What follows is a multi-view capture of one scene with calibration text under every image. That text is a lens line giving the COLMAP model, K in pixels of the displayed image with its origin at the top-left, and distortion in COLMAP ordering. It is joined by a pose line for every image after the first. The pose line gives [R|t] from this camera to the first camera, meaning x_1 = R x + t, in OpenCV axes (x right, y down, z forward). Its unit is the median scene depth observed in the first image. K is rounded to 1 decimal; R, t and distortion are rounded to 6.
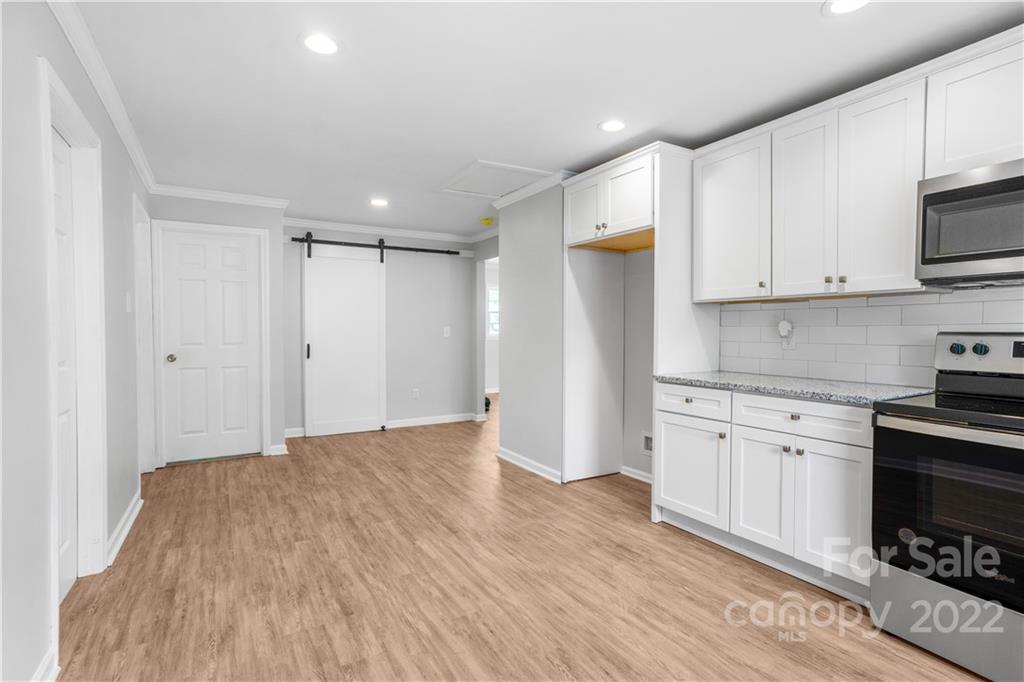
lens RADIAL K [[505.8, 0, 512.0], [0, 505.8, 341.0], [0, 0, 1]] dist [-0.002485, 0.000710]
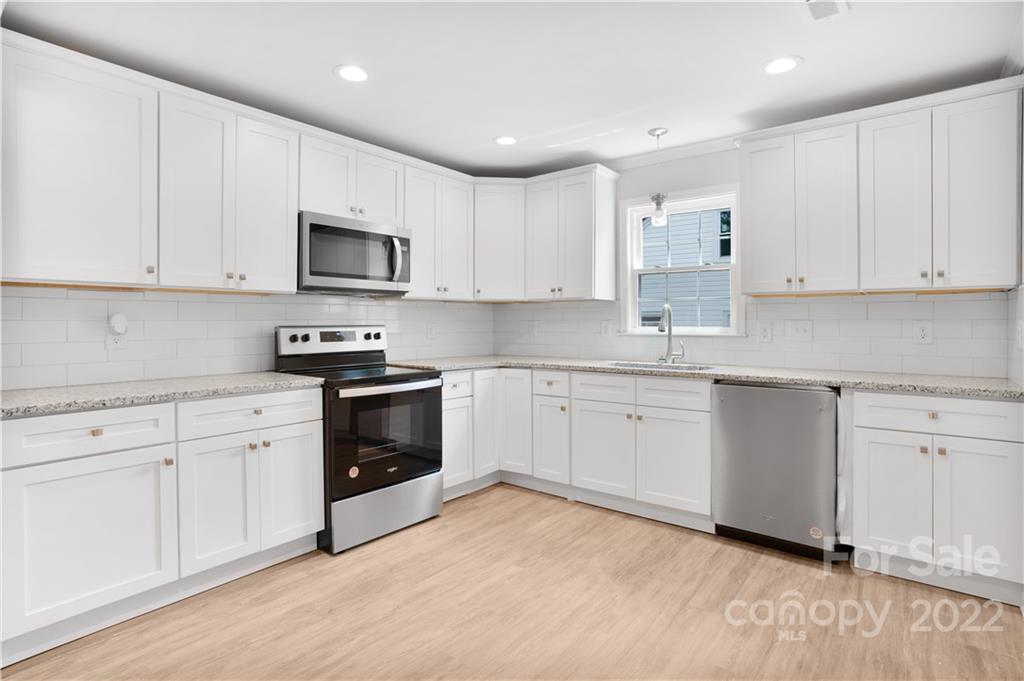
lens RADIAL K [[512.0, 0, 511.1], [0, 512.0, 326.5], [0, 0, 1]] dist [-0.003046, -0.000182]
pose [[-0.344577, -0.006765, 0.938734, -0.545896], [0.023536, 0.999597, 0.015843, -0.021975], [-0.938463, 0.027553, -0.344279, 0.839048]]
